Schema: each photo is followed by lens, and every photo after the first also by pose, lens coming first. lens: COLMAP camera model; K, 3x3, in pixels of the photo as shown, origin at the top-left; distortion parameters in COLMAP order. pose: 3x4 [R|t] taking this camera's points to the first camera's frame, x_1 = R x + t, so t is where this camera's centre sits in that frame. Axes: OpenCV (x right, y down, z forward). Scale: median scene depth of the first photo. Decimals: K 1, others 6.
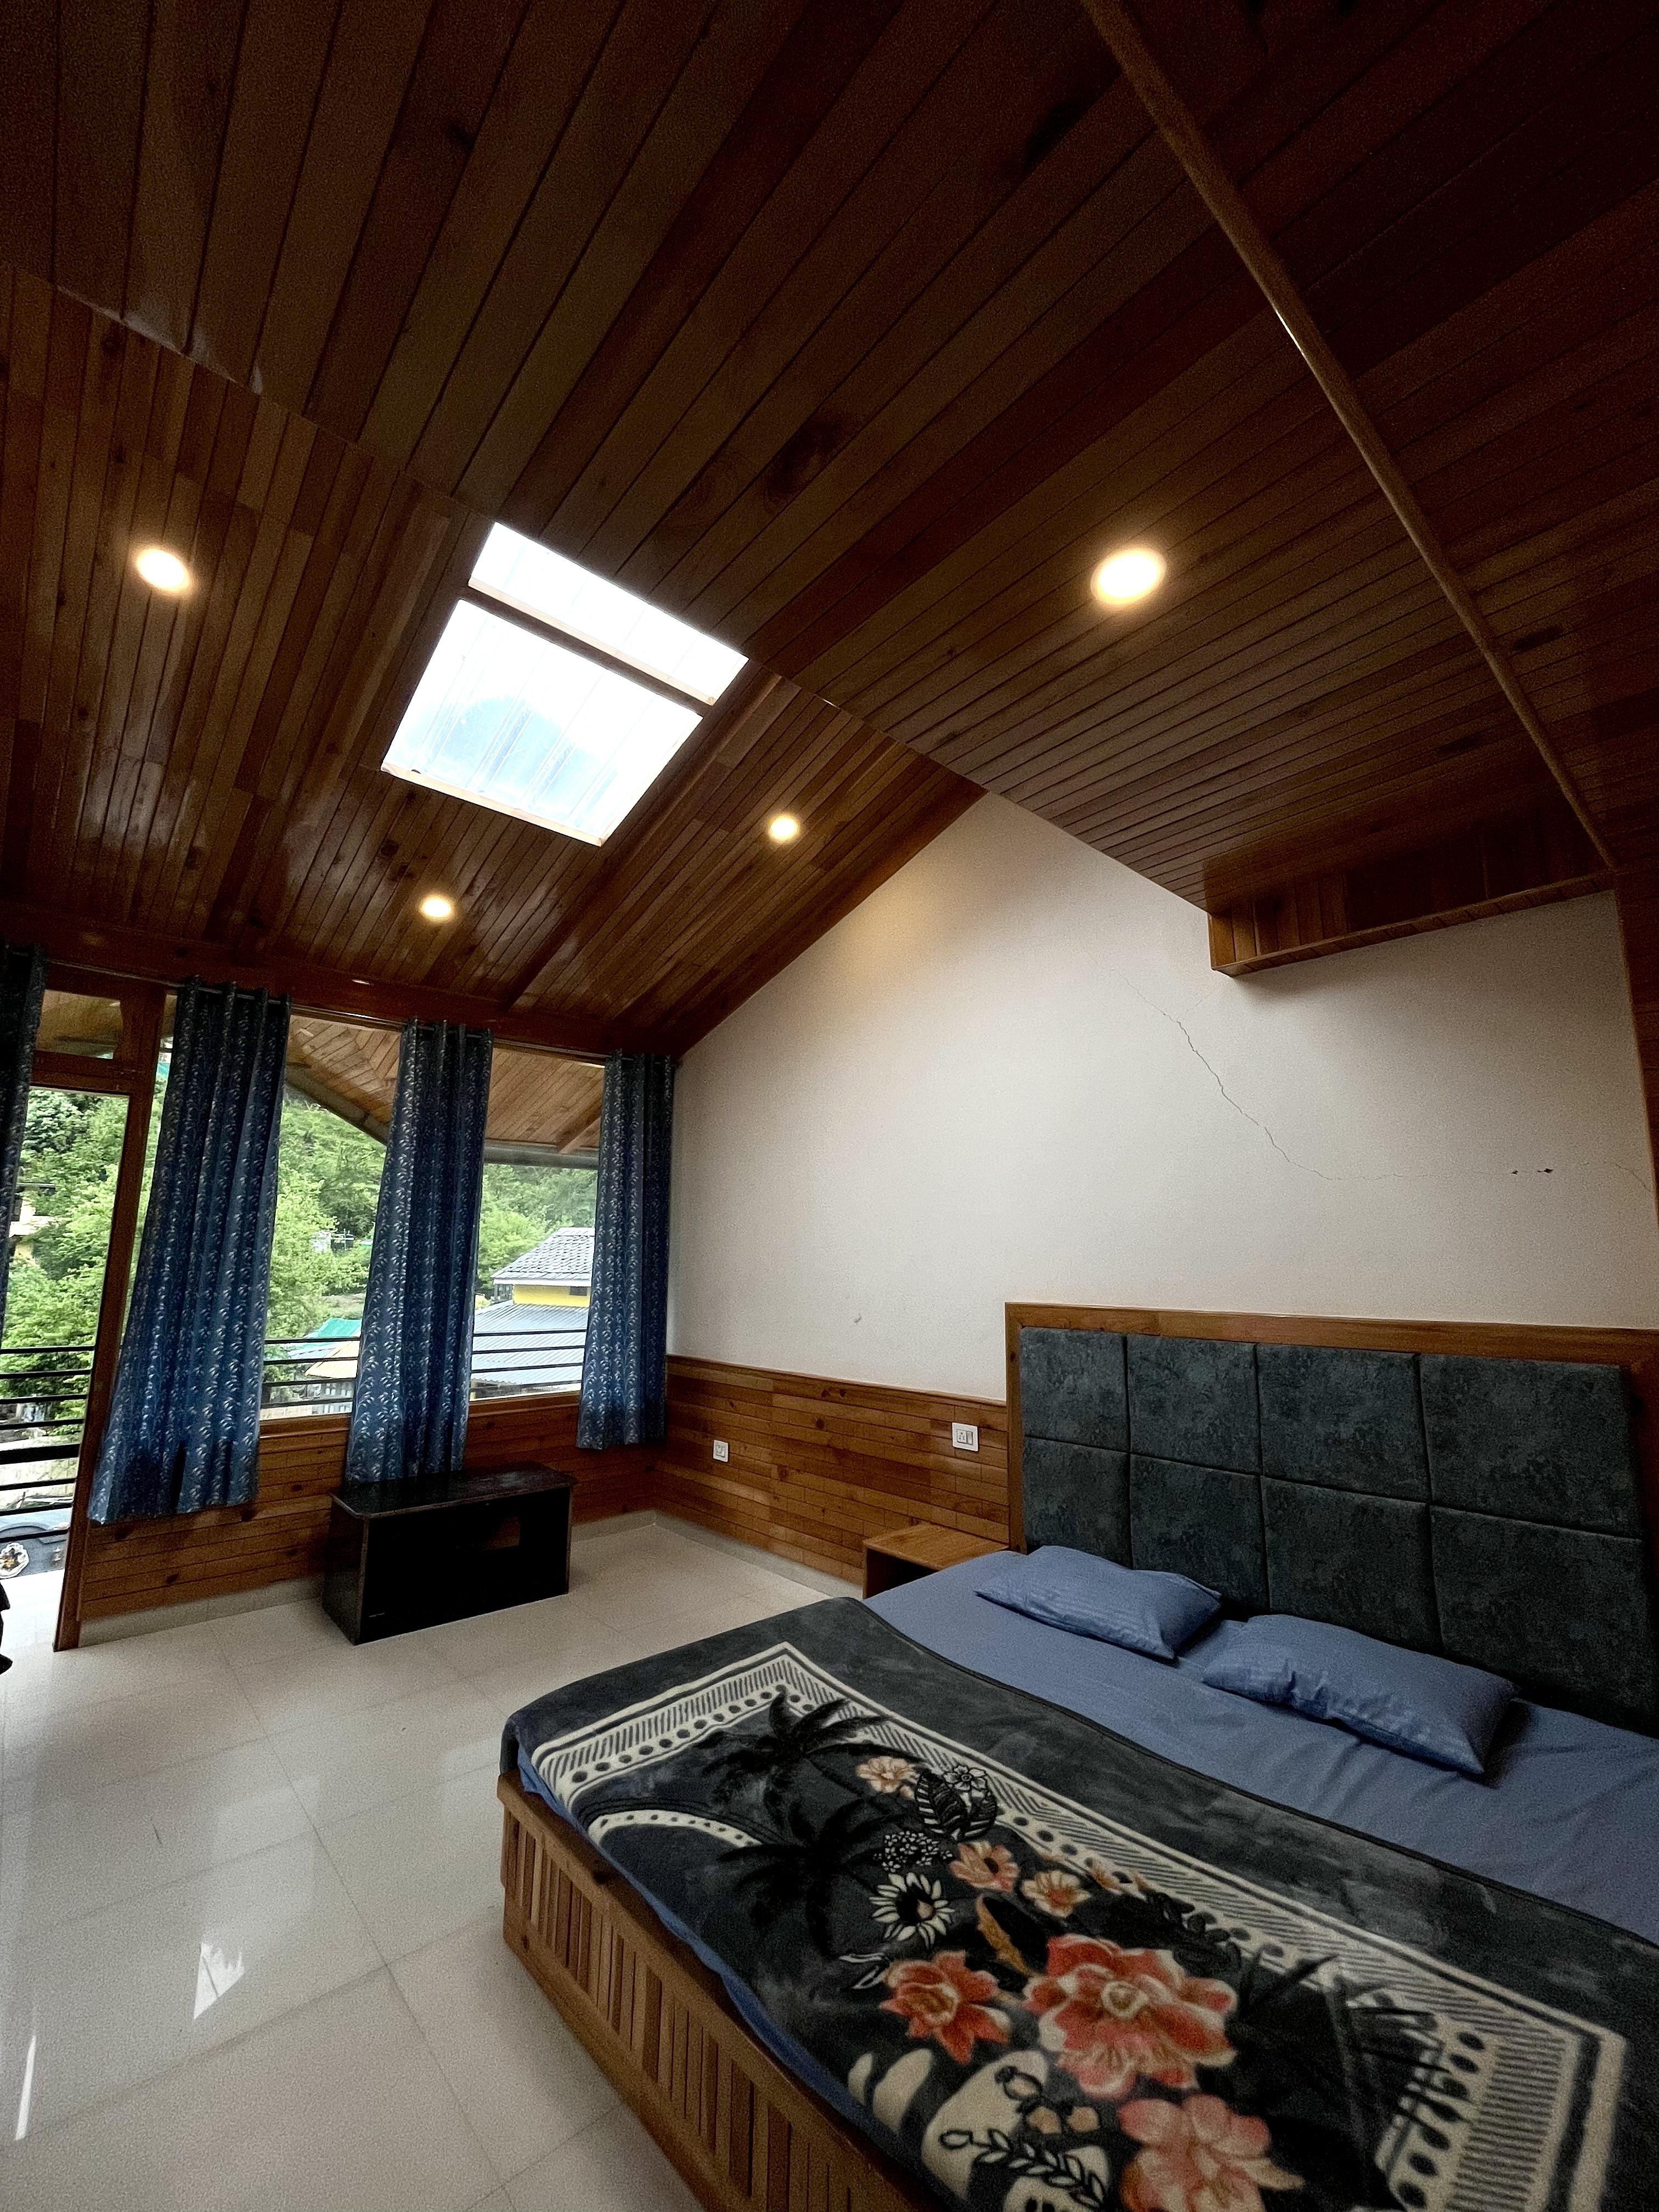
lens RADIAL K [[894.6, 0, 831.9], [0, 894.6, 1107.9], [0, 0, 1]] dist [-0.007394, 0.001857]
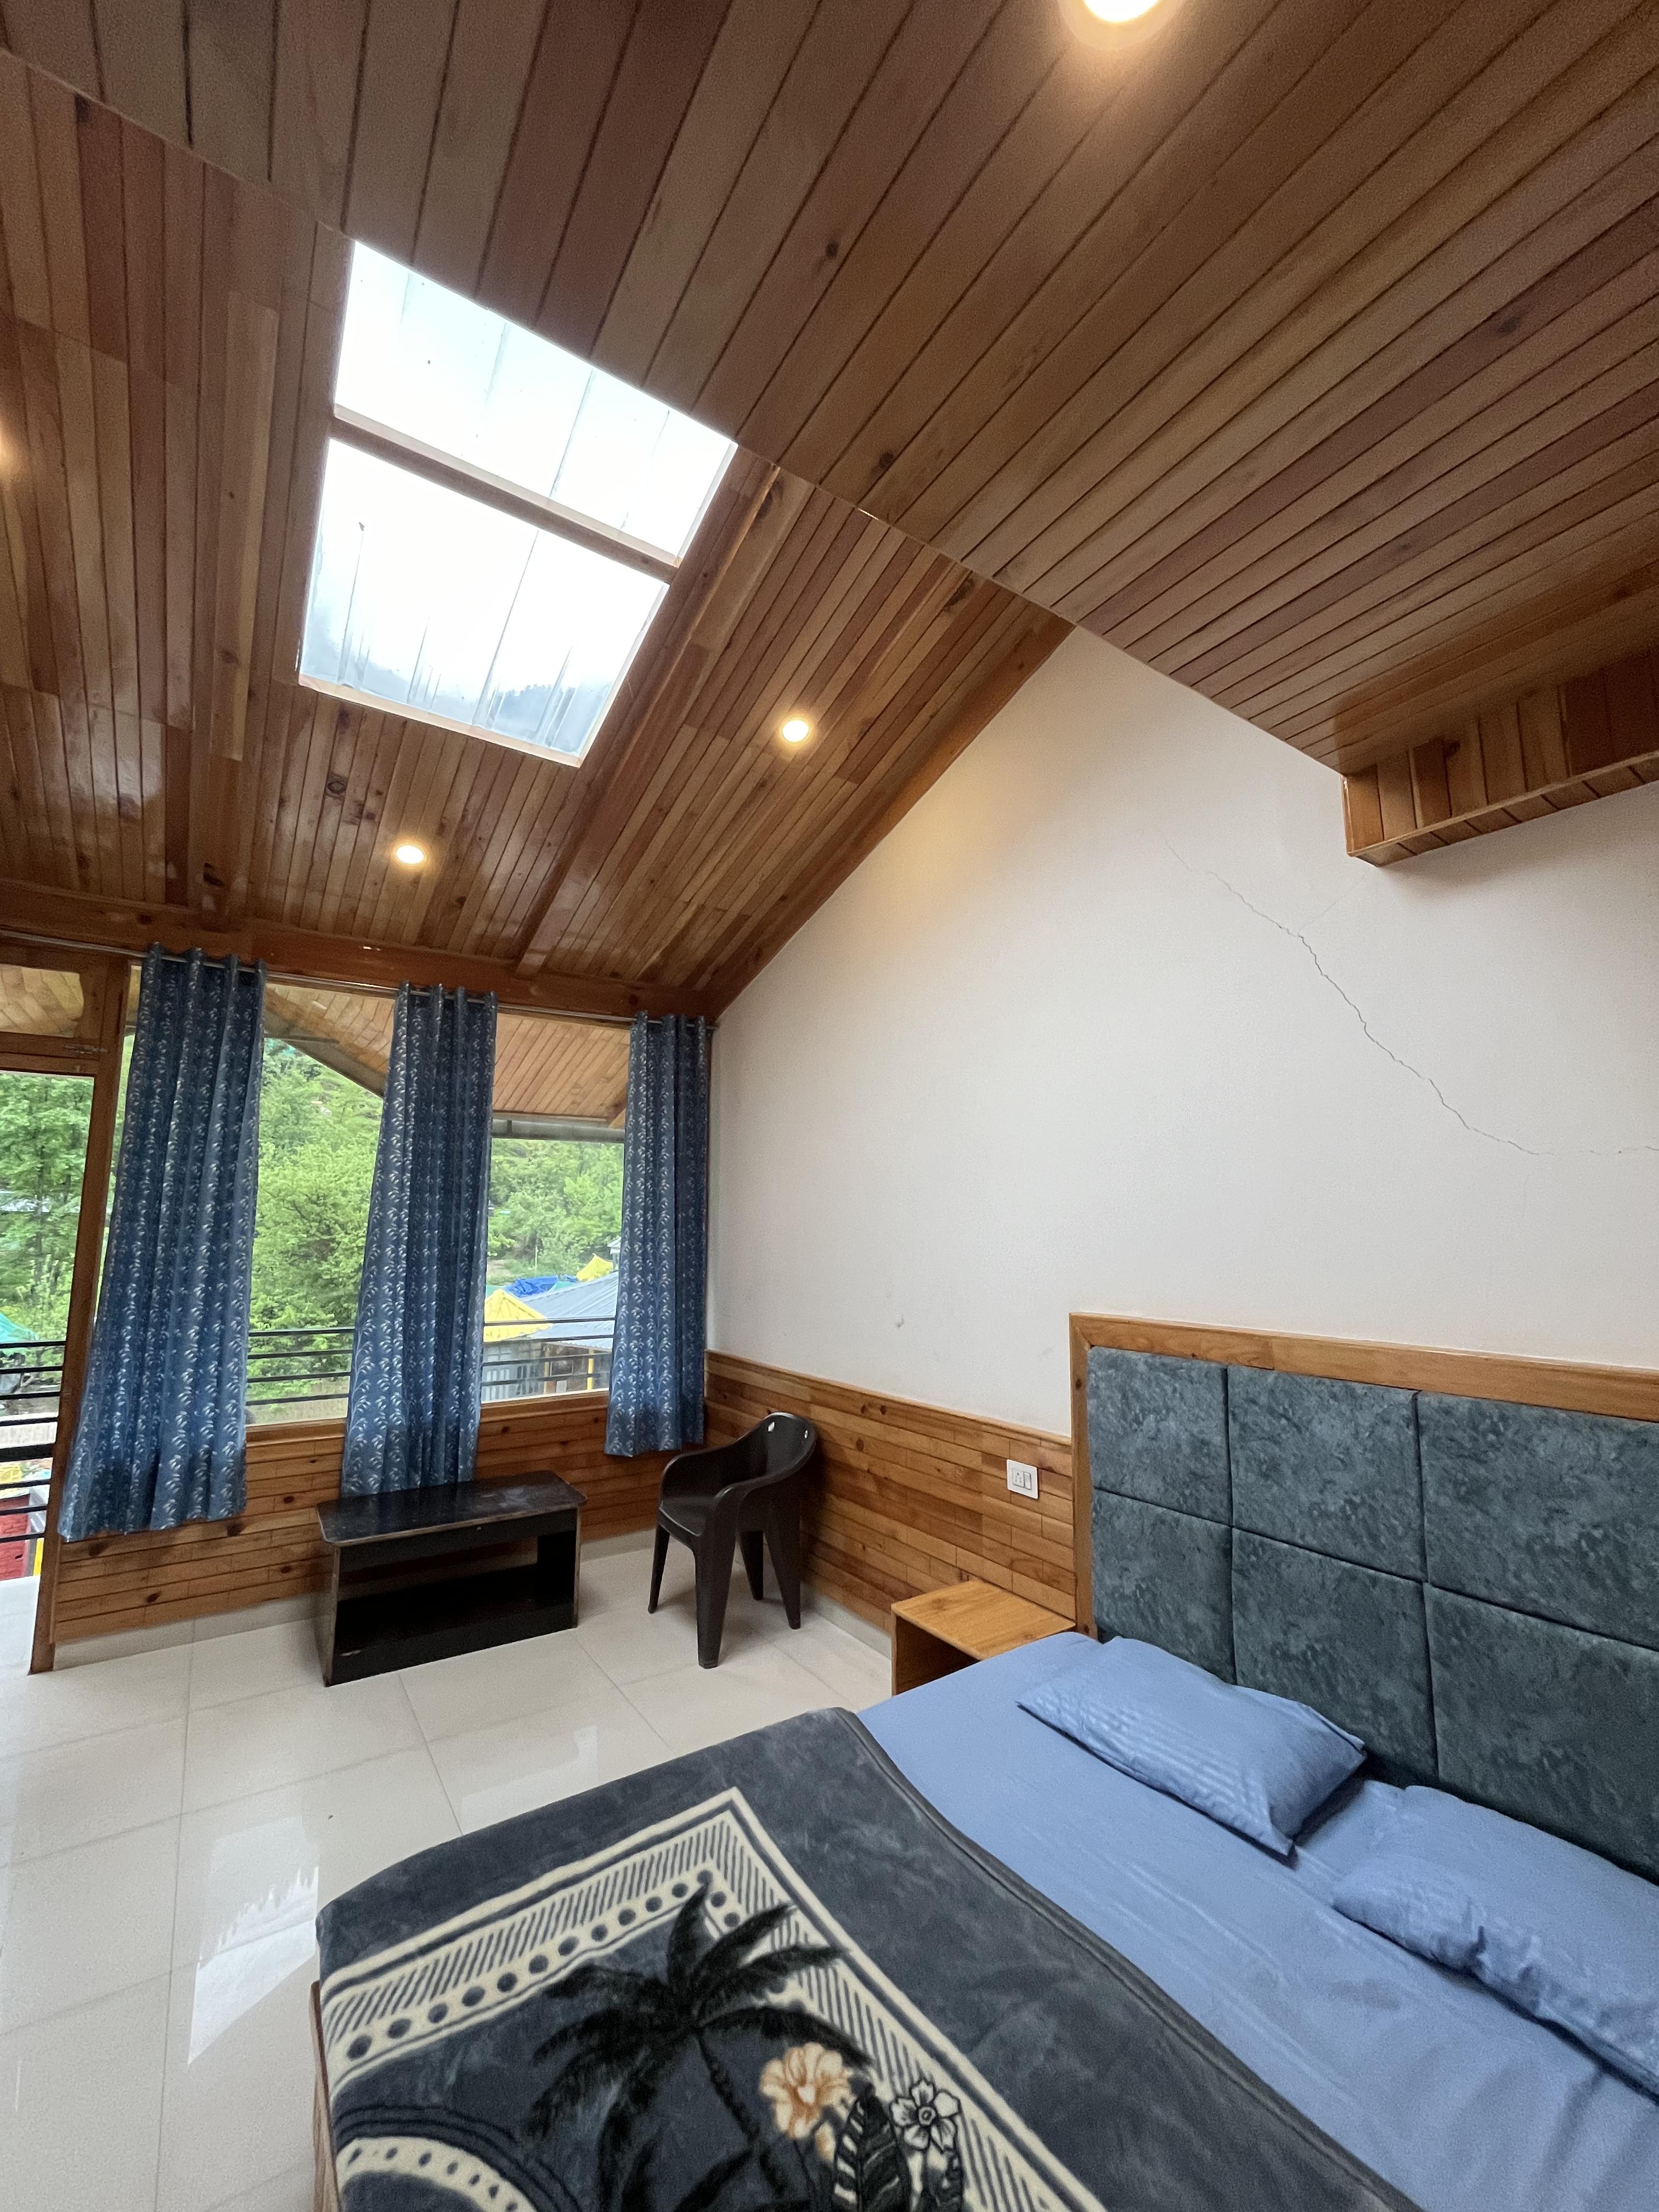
lens RADIAL K [[894.6, 0, 832.1], [0, 894.6, 1110.0], [0, 0, 1]] dist [-0.007394, 0.001857]
pose [[0.990687, -0.021177, -0.134500, 0.100021], [0.026586, 0.998903, 0.038552, 0.005594], [0.133536, -0.041769, 0.990163, 0.213737]]
